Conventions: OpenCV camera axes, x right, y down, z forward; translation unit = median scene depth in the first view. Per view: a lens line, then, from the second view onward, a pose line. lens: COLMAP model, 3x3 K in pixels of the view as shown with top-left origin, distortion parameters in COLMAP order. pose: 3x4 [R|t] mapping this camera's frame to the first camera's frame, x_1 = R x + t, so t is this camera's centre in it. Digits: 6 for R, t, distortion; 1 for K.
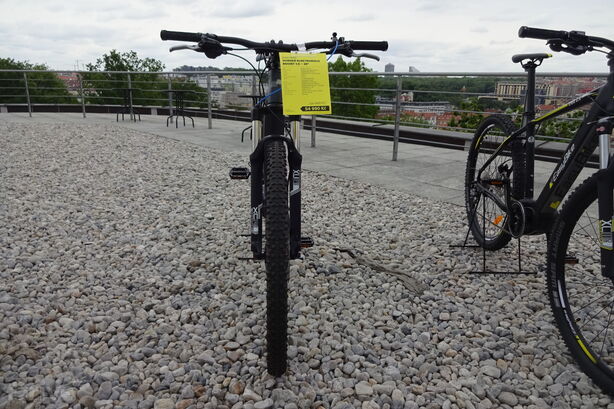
lens RADIAL K [[450.7, 0, 304.0], [0, 450.7, 201.2], [0, 0, 1]] dist [-0.011190, -0.000604]
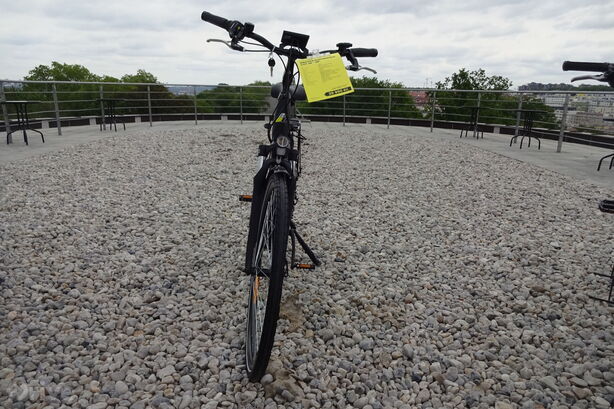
lens RADIAL K [[450.7, 0, 304.0], [0, 450.7, 201.2], [0, 0, 1]] dist [-0.011190, -0.000604]
pose [[0.762947, 0.154933, -0.627620, -0.047170], [-0.176794, 0.983851, 0.027957, 0.012713], [0.621816, 0.089630, 0.778018, -0.102497]]
